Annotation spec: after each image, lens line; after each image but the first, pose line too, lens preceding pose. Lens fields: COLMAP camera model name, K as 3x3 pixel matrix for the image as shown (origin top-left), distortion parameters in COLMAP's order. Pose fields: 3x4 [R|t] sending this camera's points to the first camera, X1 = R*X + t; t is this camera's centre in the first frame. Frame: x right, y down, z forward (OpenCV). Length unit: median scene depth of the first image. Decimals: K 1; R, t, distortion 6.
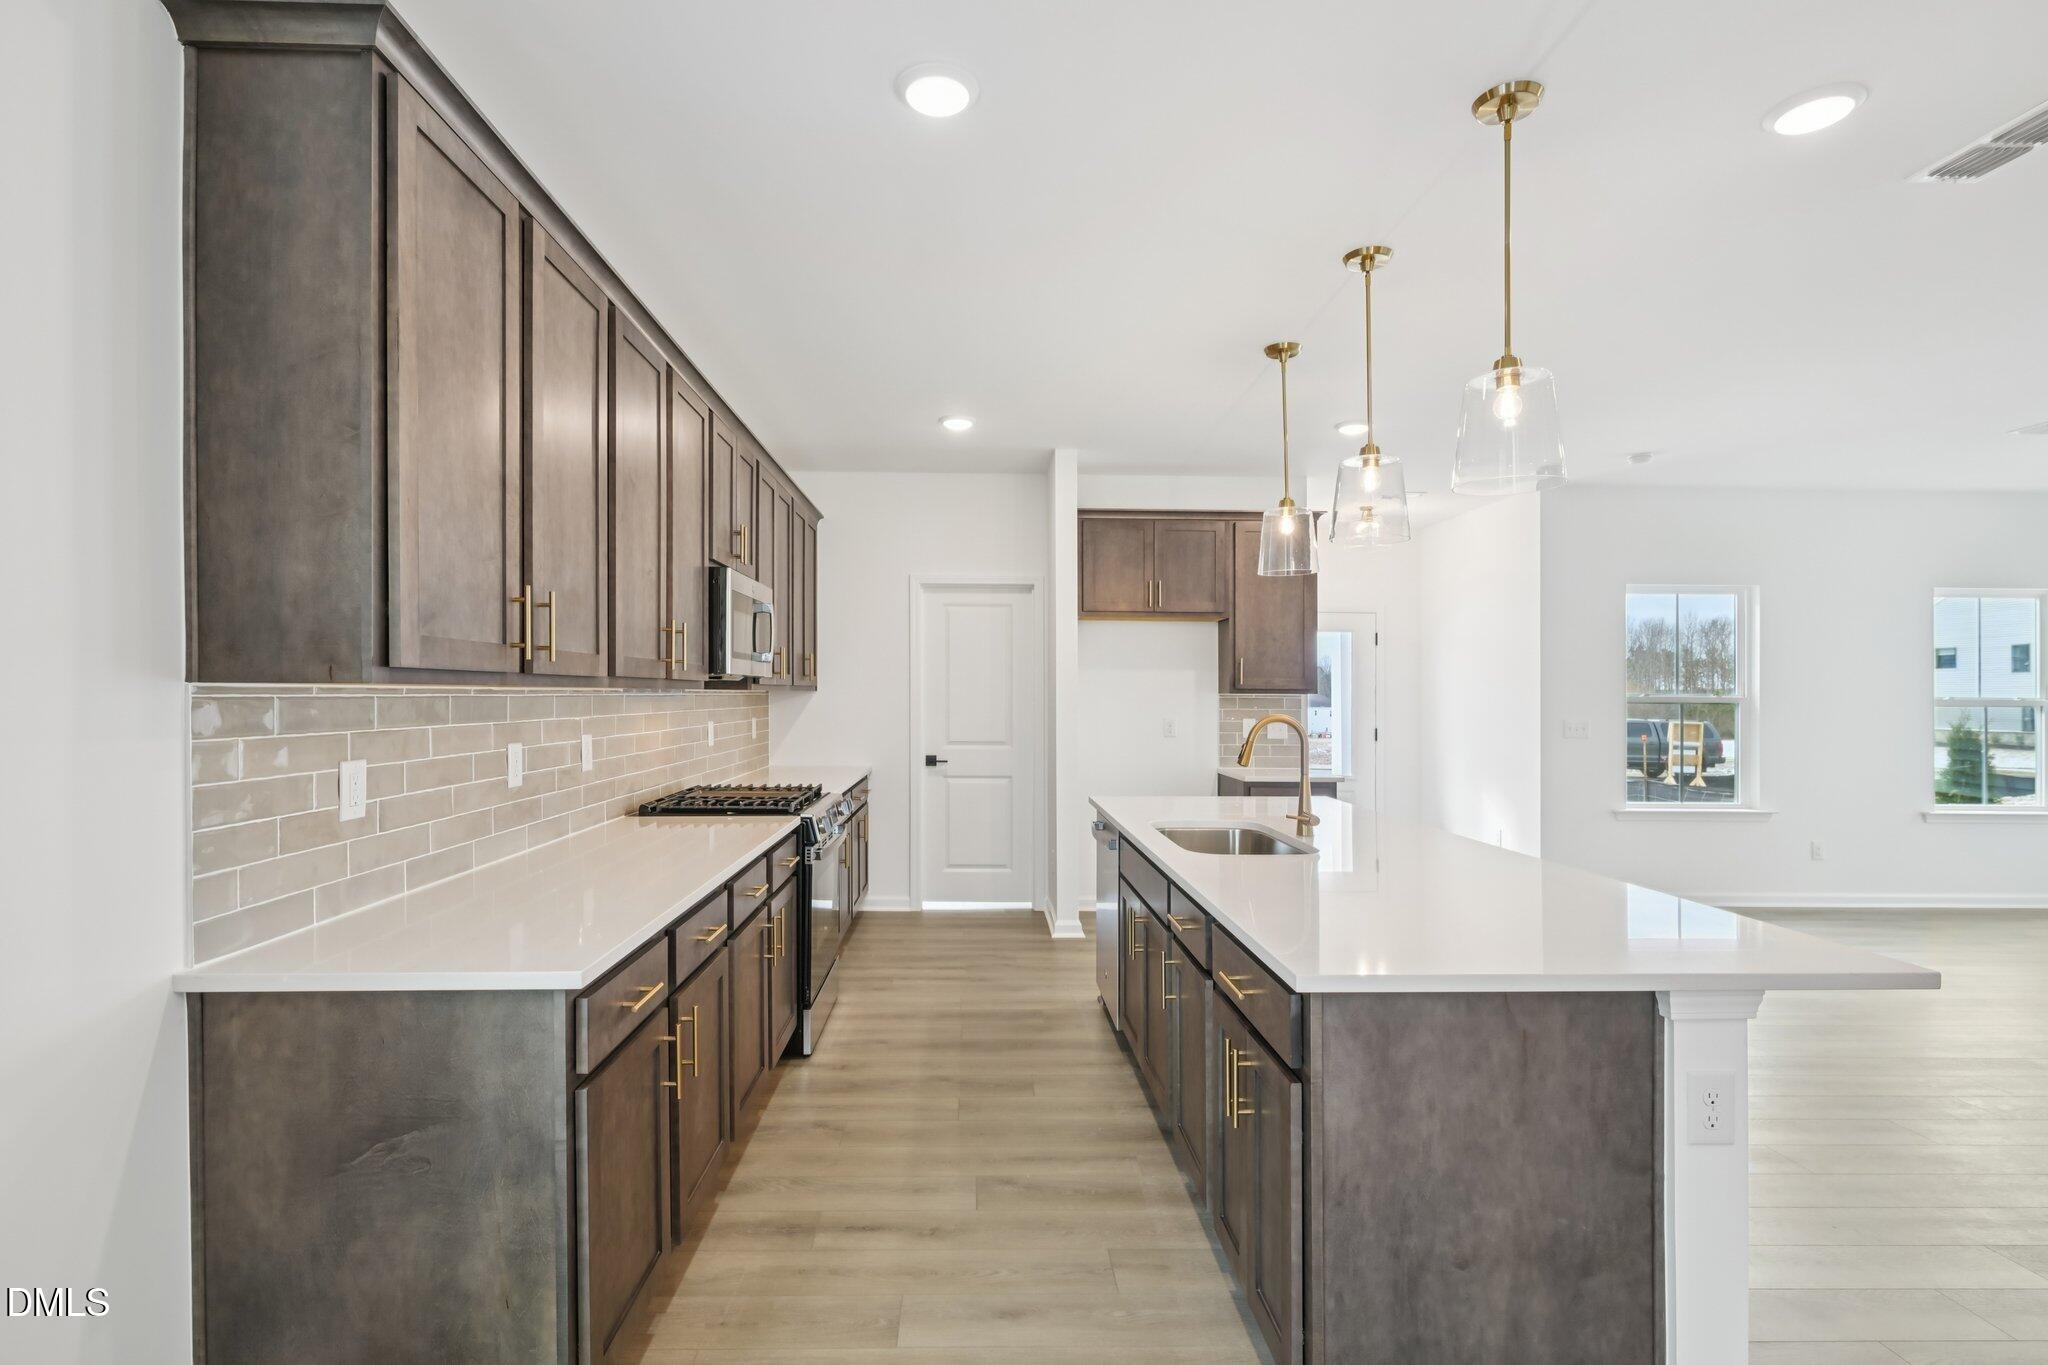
lens RADIAL K [[963.3, 0, 990.2], [0, 963.3, 699.5], [0, 0, 1]] dist [0.002873, 0.000210]
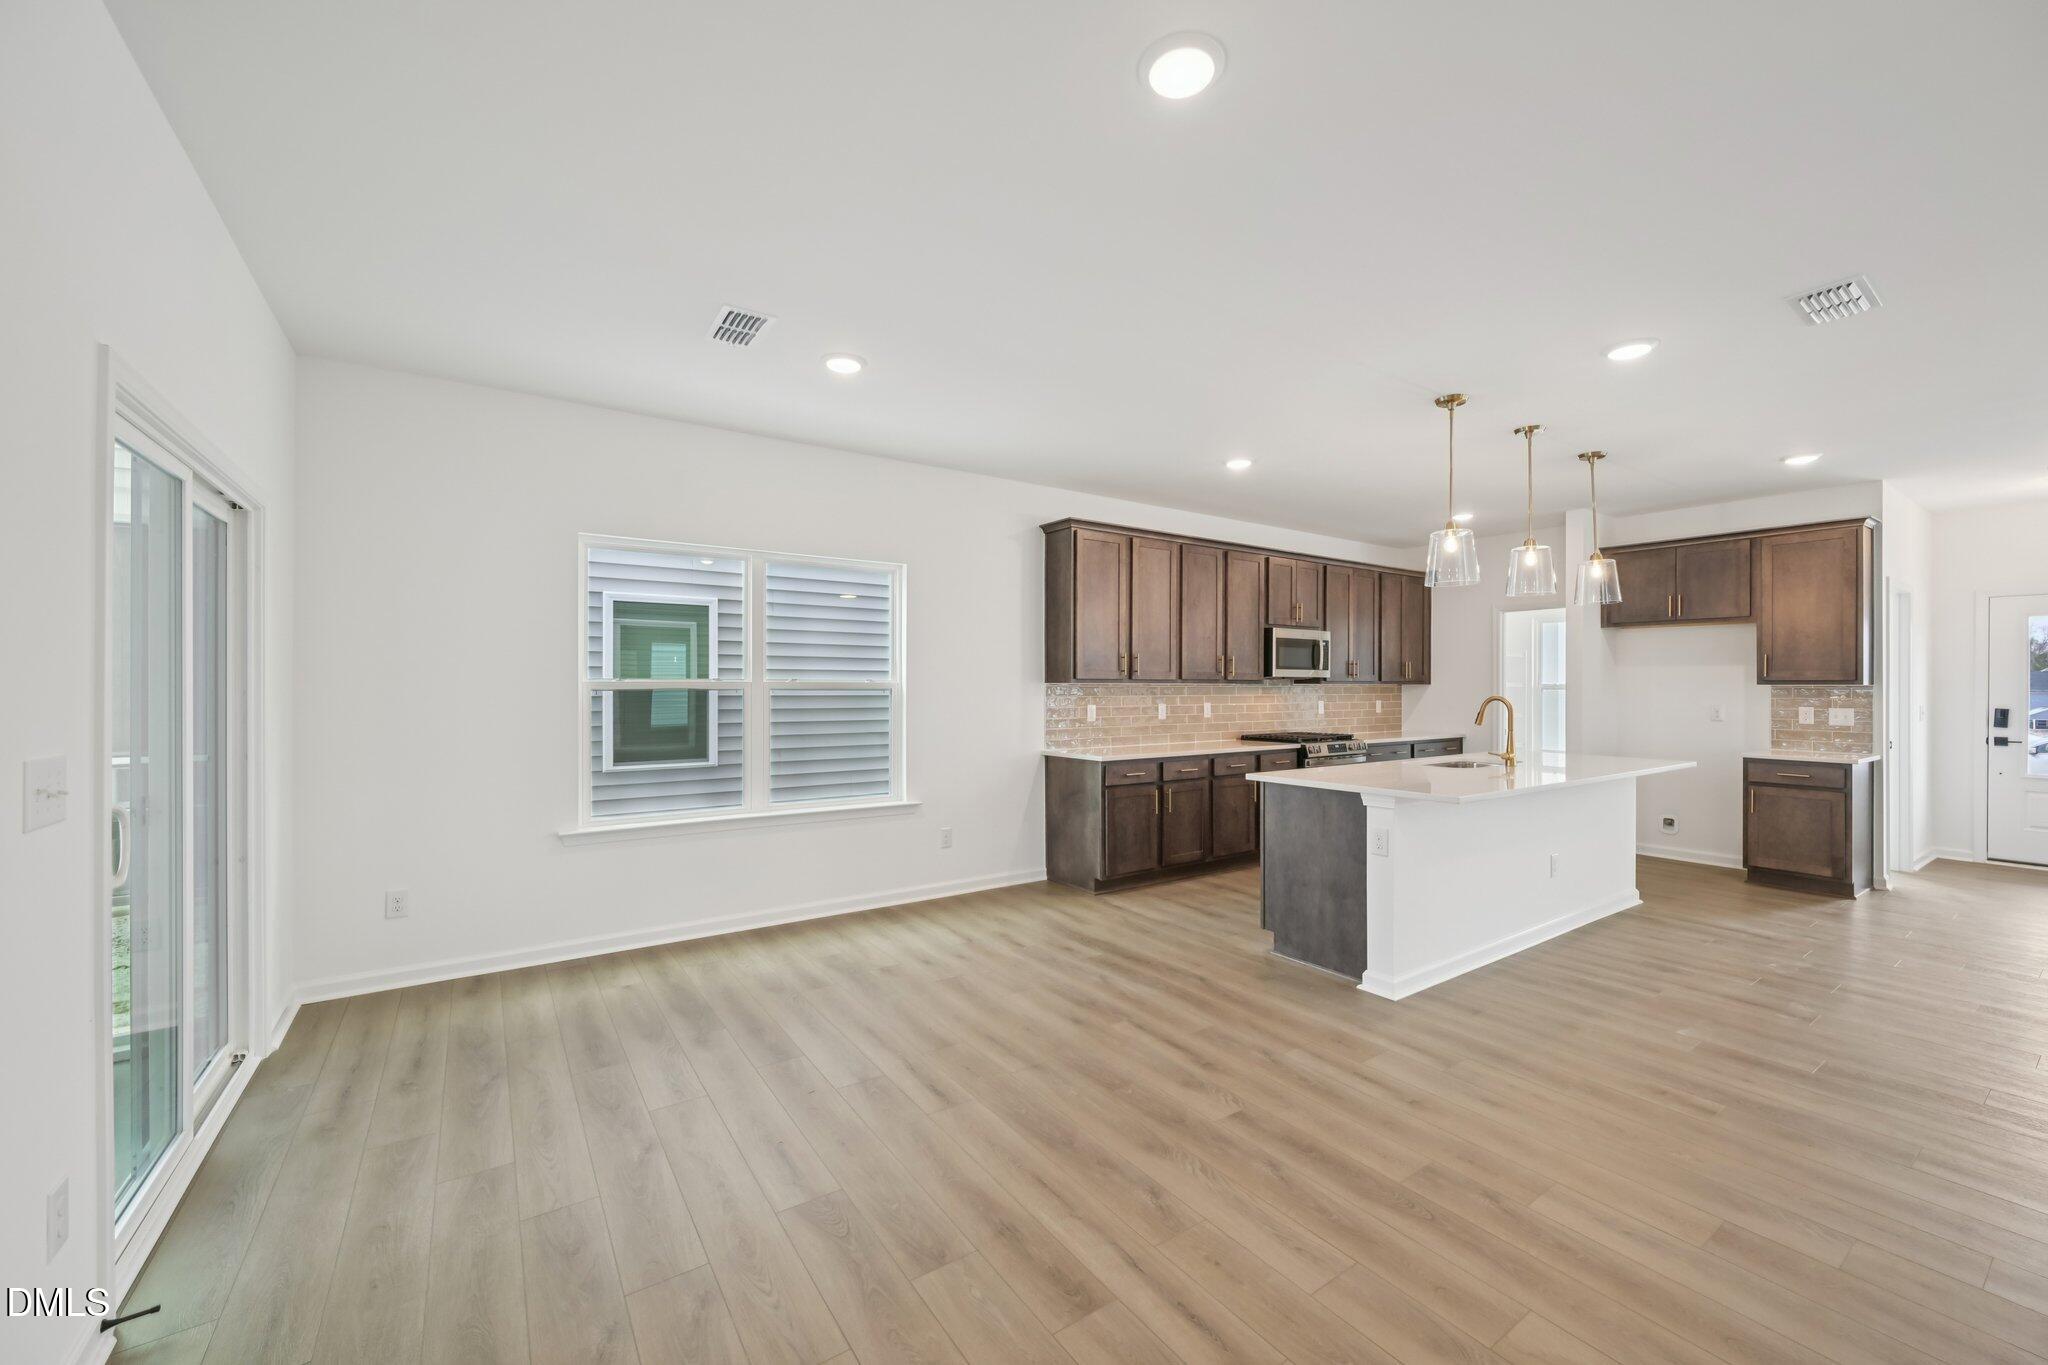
lens RADIAL K [[801.8, 0, 1026.4], [0, 801.8, 684.6], [0, 0, 1]] dist [-0.001723, -0.000036]
pose [[0.554396, -0.004773, -0.832239, 1.475472], [-0.004274, 0.999954, -0.008583, 0.014950], [0.832242, 0.008315, 0.554350, -0.732758]]
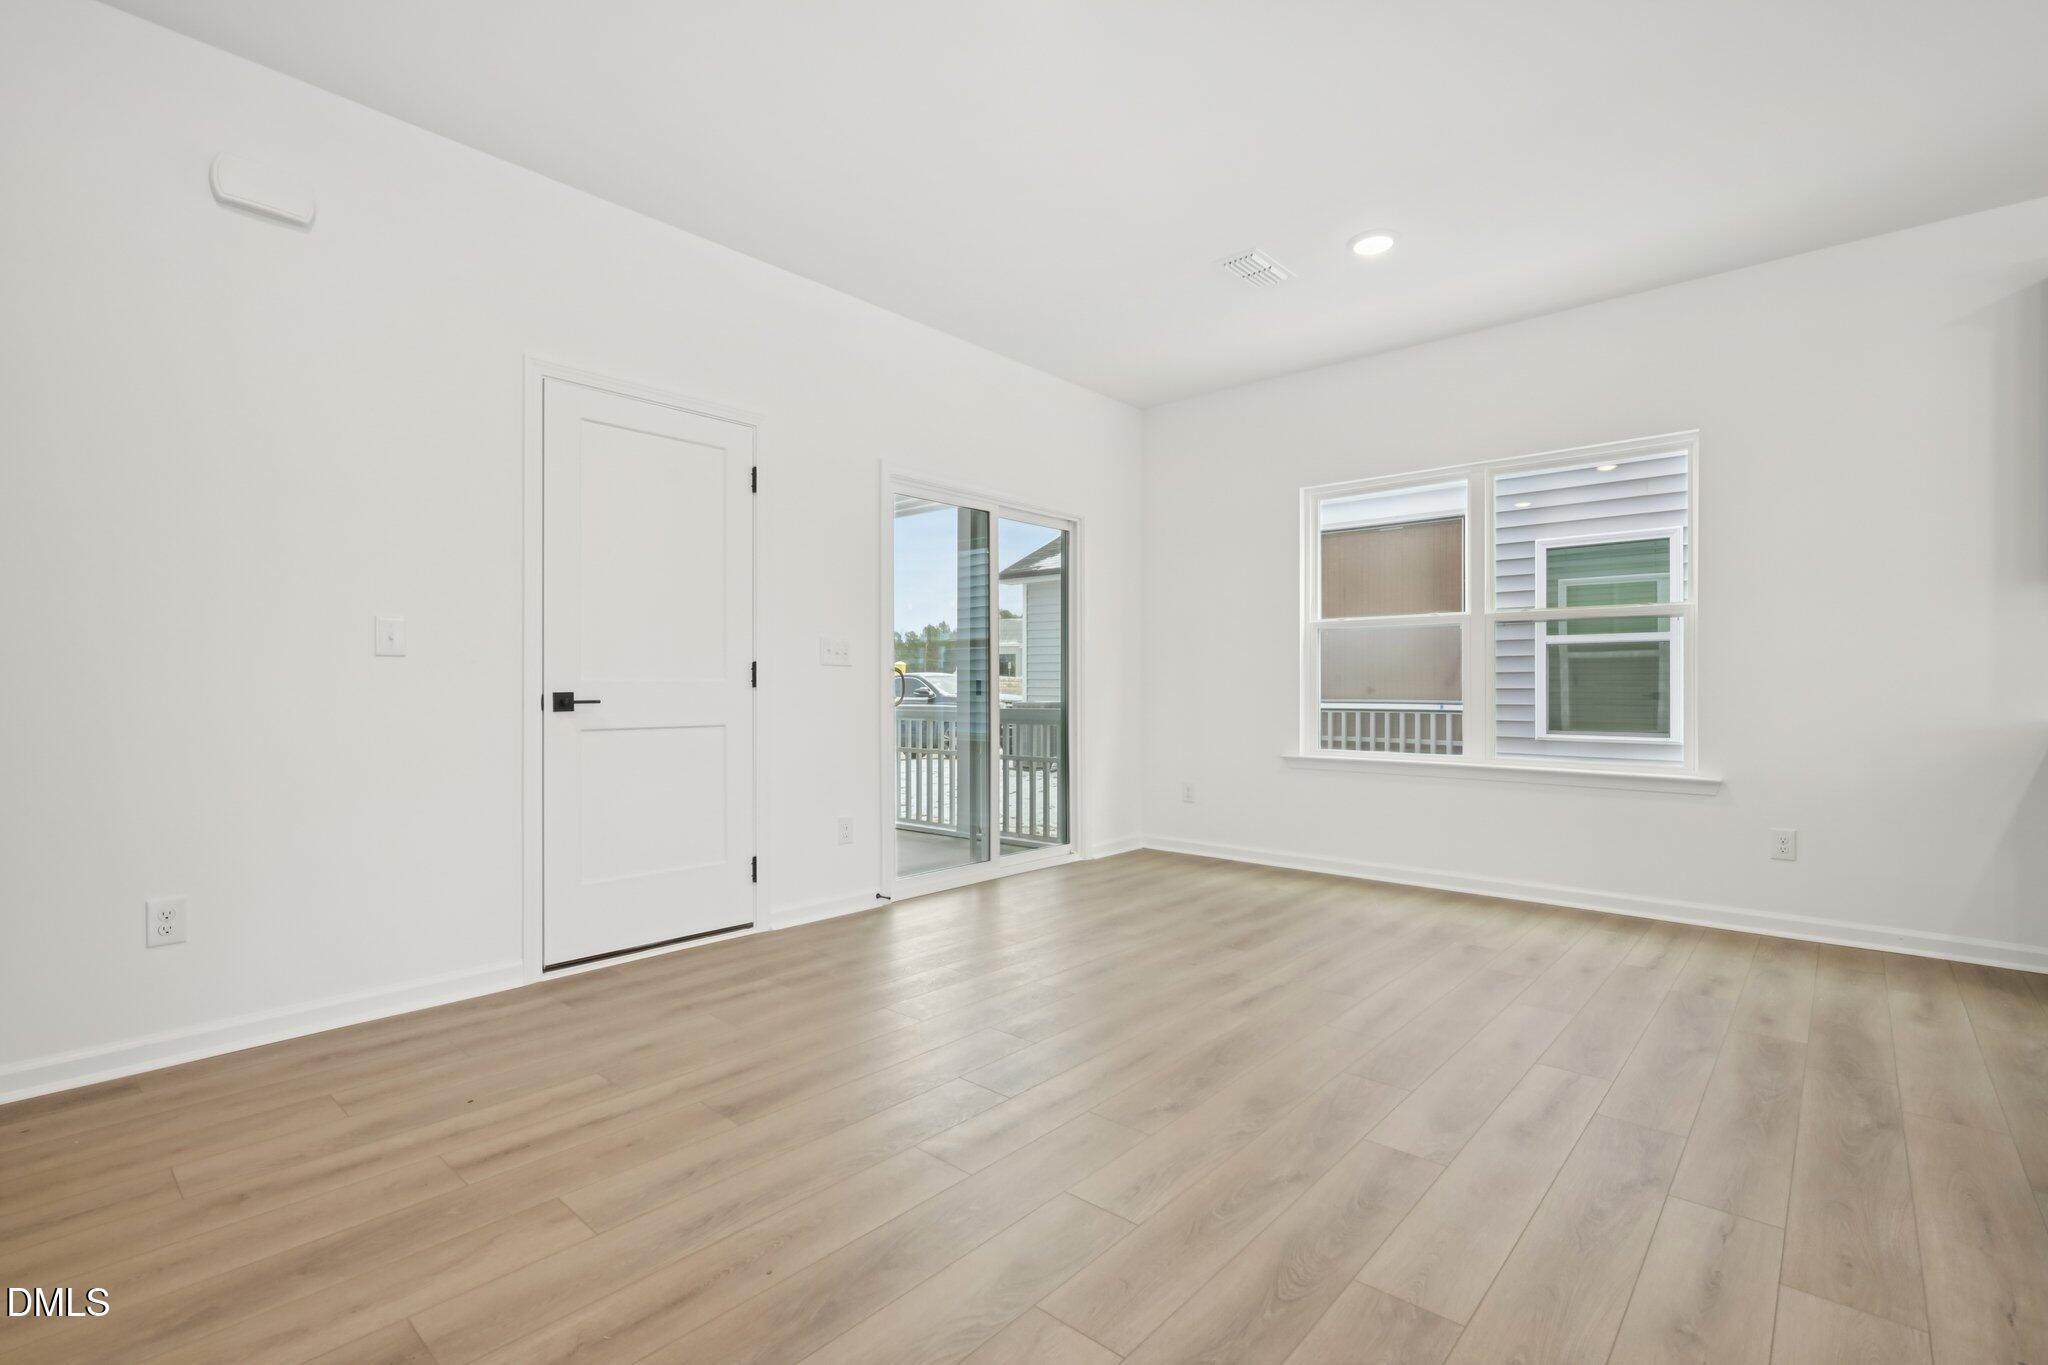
lens RADIAL K [[933.6, 0, 1021.8], [0, 933.6, 681.7], [0, 0, 1]] dist [-0.000309, -0.000544]
pose [[-0.677976, -0.014088, -0.734949, 1.599308], [-0.013527, 0.999886, -0.006687, 0.173455], [0.734960, 0.005408, -0.678089, 0.484266]]
